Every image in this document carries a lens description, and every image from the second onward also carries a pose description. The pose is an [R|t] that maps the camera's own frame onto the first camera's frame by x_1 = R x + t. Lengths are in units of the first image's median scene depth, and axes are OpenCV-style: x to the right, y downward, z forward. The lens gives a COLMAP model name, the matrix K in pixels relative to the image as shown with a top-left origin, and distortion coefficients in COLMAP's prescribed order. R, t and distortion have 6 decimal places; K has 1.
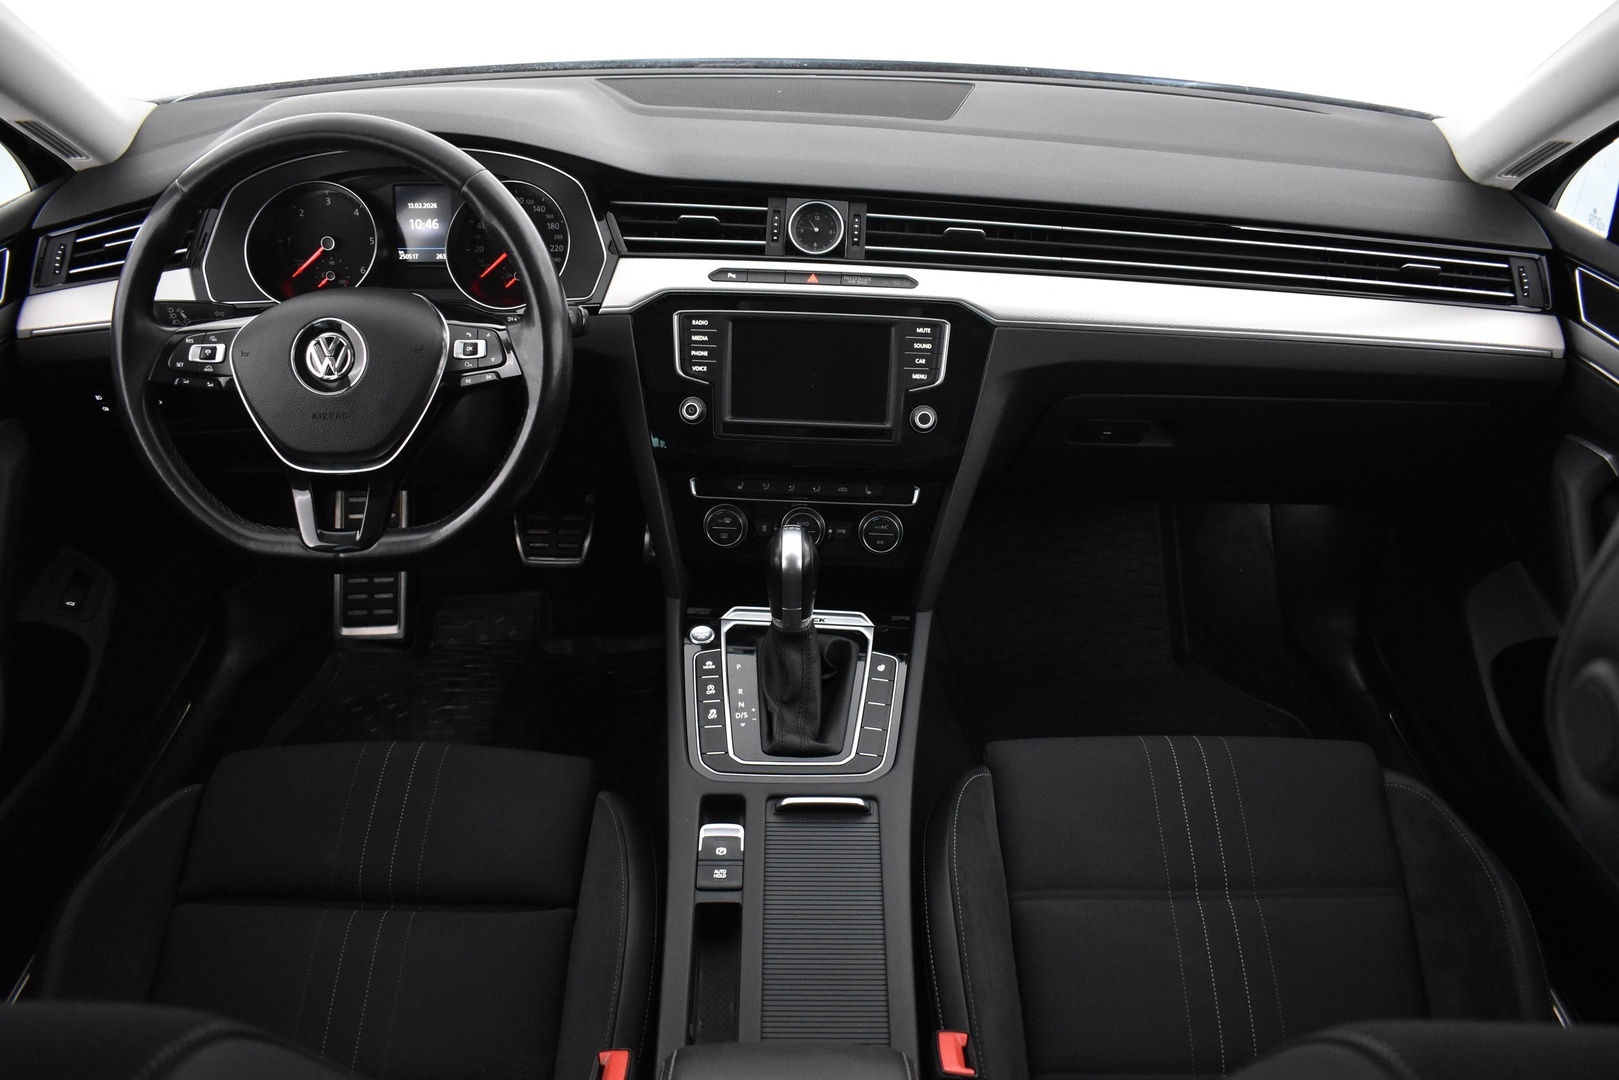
lens RADIAL K [[1239.4, 0, 809.5], [0, 1239.4, 540.0], [0, 0, 1]] dist [-0.102327, 0.014438]
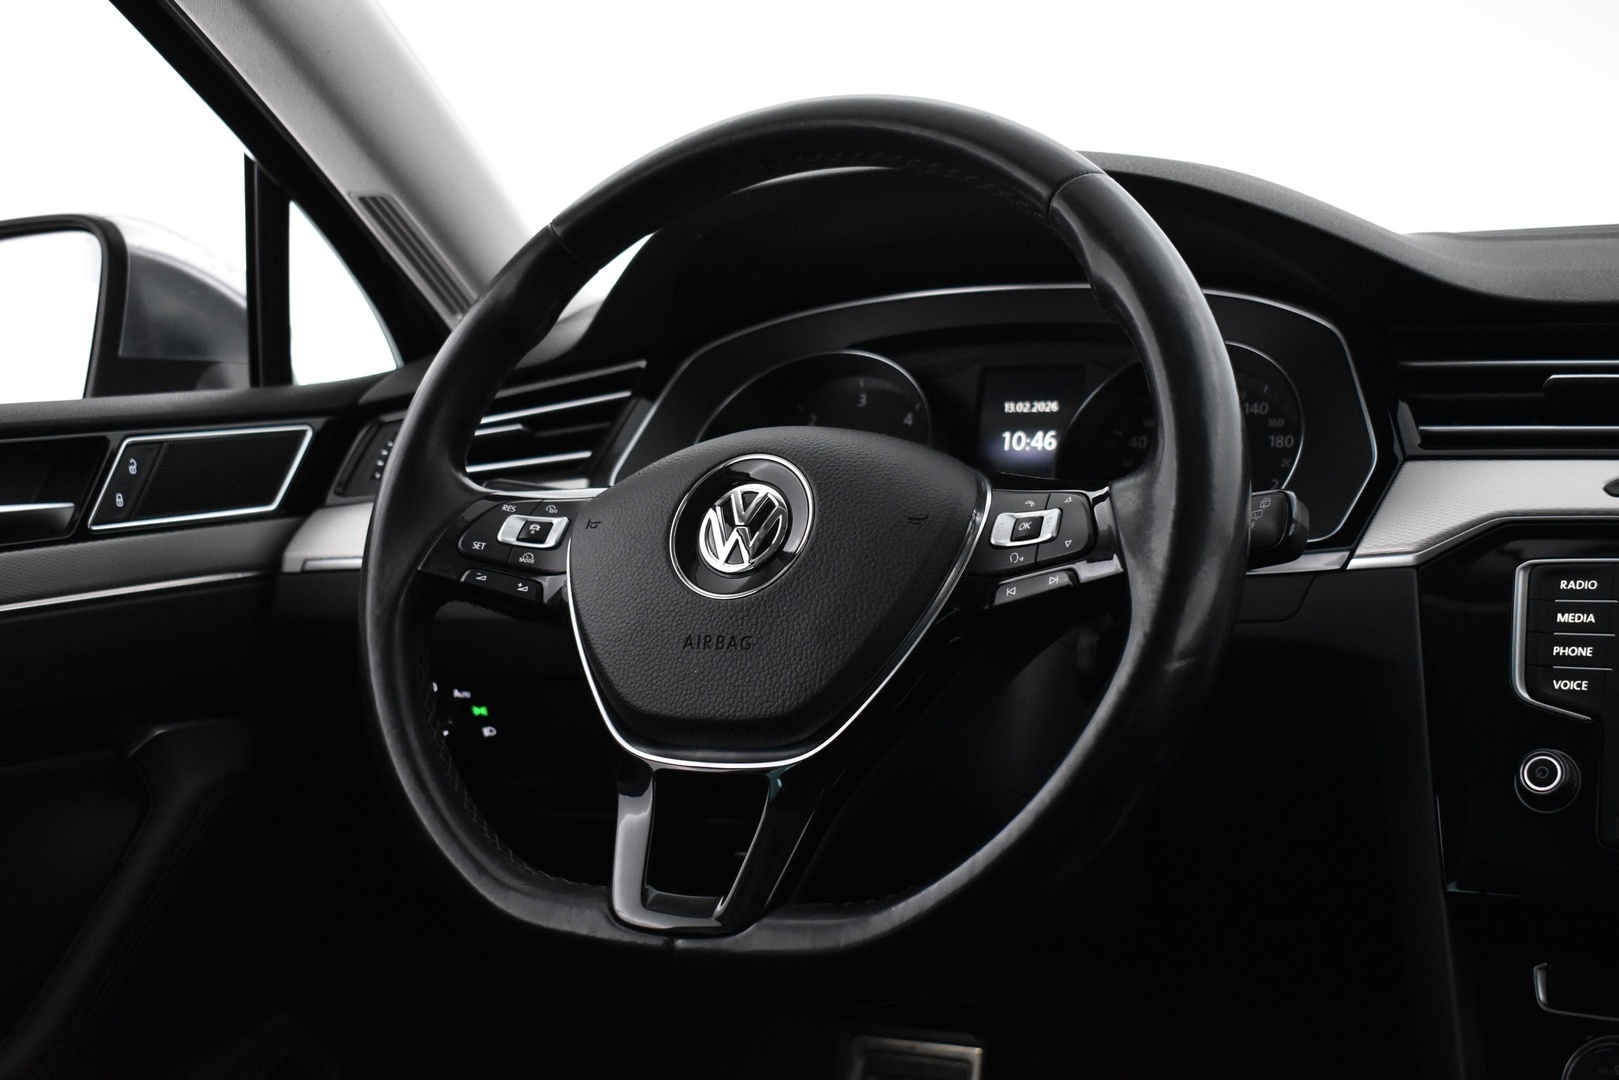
lens RADIAL K [[2135.8, 0, 809.5], [0, 2135.8, 540.0], [0, 0, 1]] dist [-0.065630, -0.005111]
pose [[0.881955, -0.003477, -0.471322, 0.026250], [-0.201731, 0.900970, -0.384133, 0.168998], [0.425982, 0.433868, 0.793913, 0.336843]]
